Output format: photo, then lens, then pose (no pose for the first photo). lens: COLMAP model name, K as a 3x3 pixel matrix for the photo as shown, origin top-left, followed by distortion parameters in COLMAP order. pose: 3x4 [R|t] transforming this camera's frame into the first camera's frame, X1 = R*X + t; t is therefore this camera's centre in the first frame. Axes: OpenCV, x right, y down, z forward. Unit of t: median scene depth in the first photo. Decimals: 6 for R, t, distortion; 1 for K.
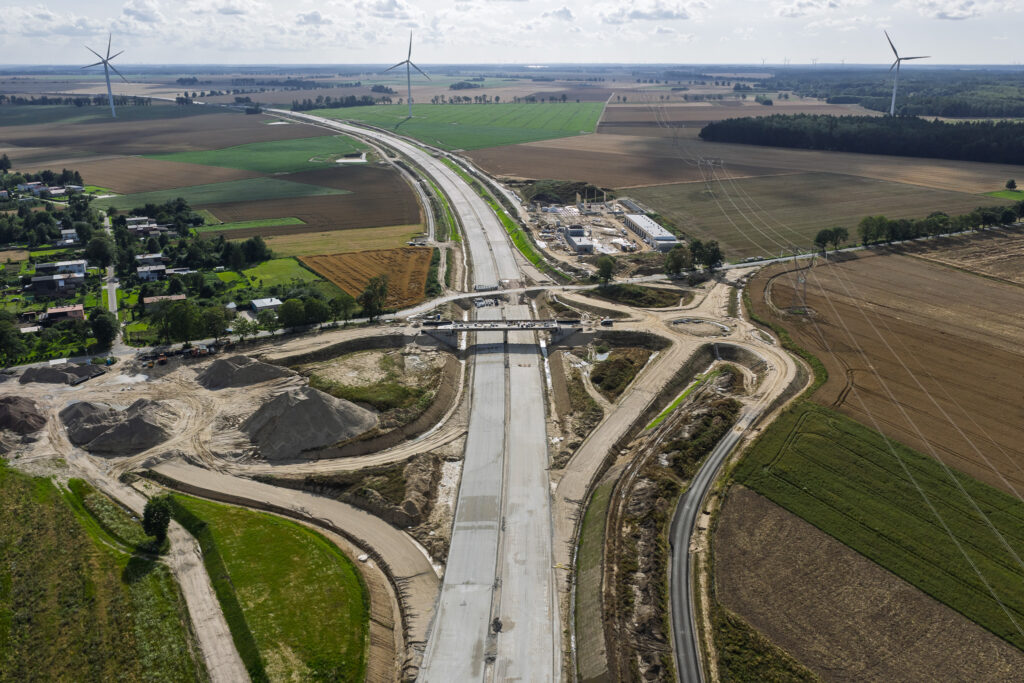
lens RADIAL K [[846.1, 0, 513.2], [0, 846.1, 344.6], [0, 0, 1]] dist [0.012158, -0.025353]
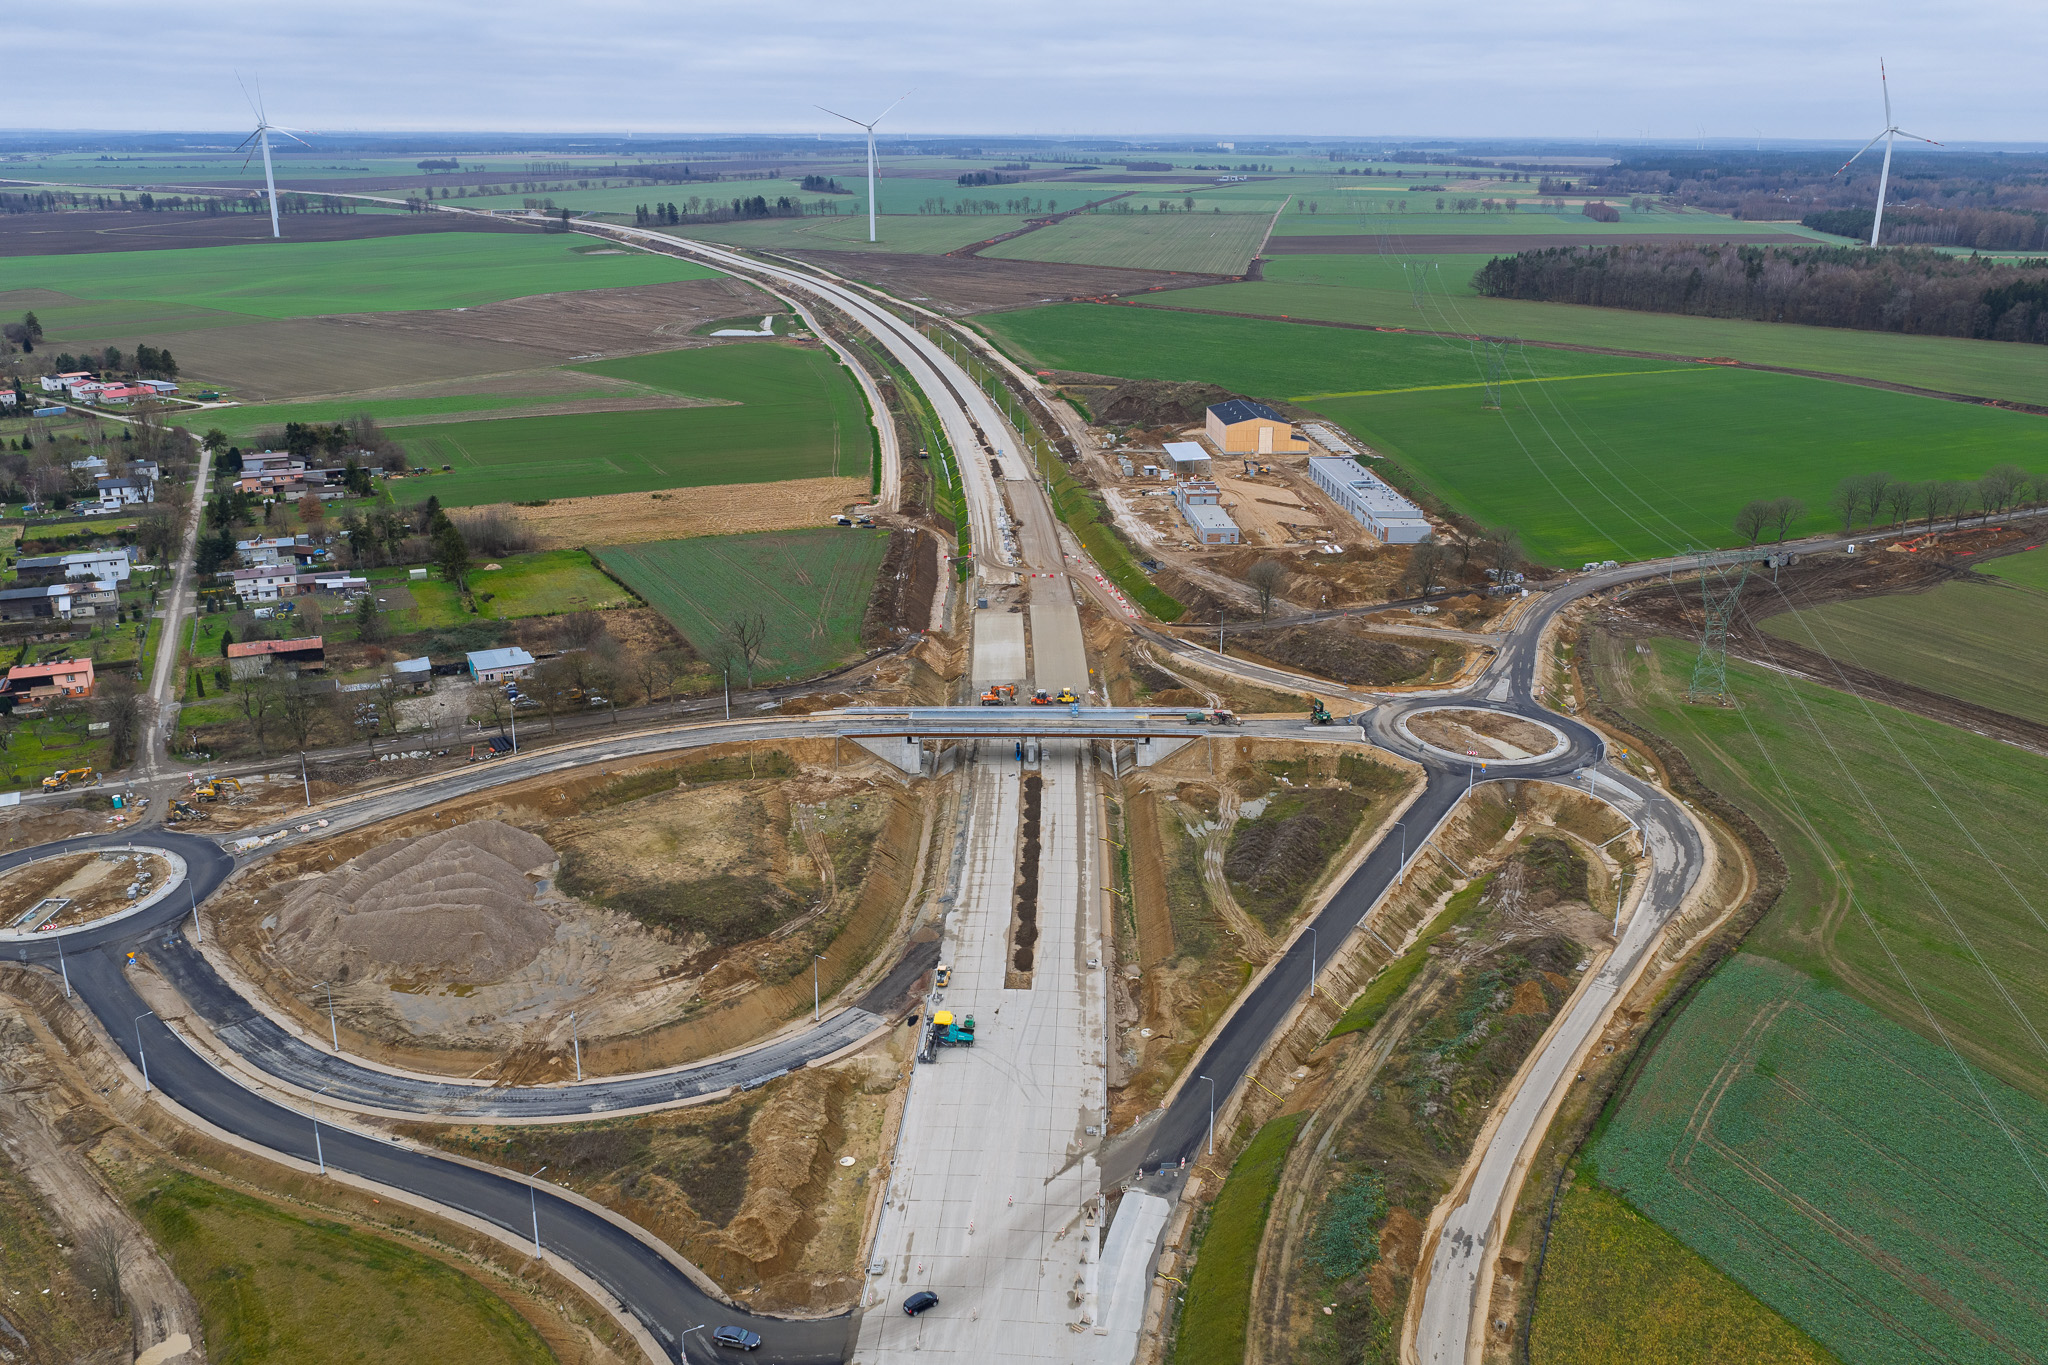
lens RADIAL K [[1692.2, 0, 1025.2], [0, 1692.2, 683.1], [0, 0, 1]] dist [0.012158, -0.025353]
pose [[0.999306, 0.016409, -0.033446, 0.011805], [-0.016664, 0.999834, -0.007373, -0.026881], [0.033319, 0.007925, 0.999413, 0.089899]]
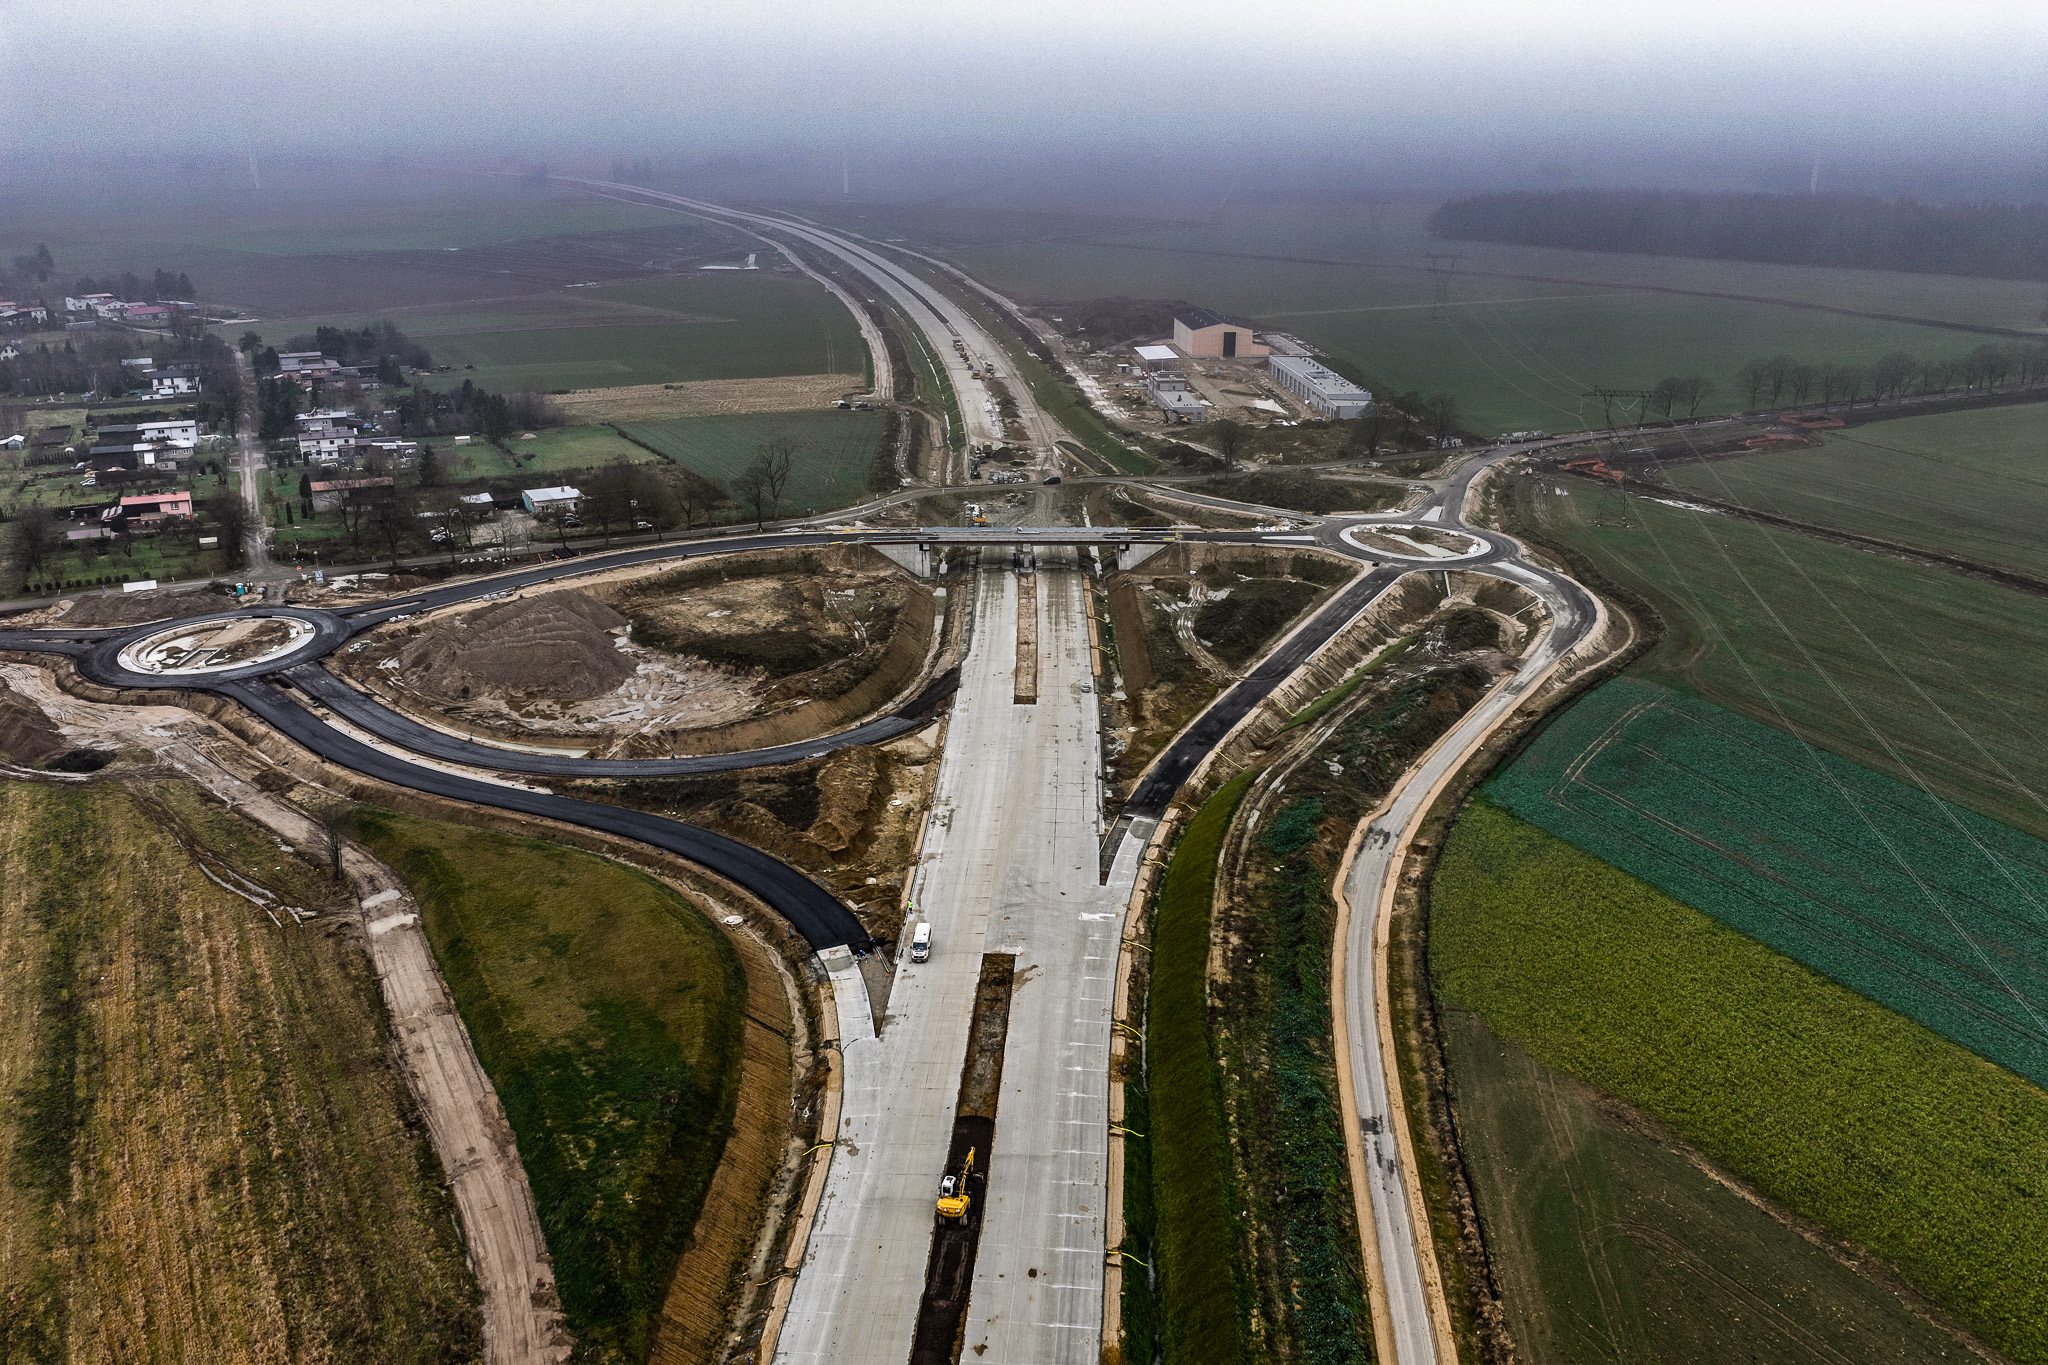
lens RADIAL K [[1692.2, 0, 1025.9], [0, 1692.2, 672.2], [0, 0, 1]] dist [0.012158, -0.025353]
pose [[0.999845, 0.012384, -0.012510, 0.003054], [-0.012375, 0.999923, 0.000786, 0.040053], [0.012518, -0.000631, 0.999921, -0.003555]]
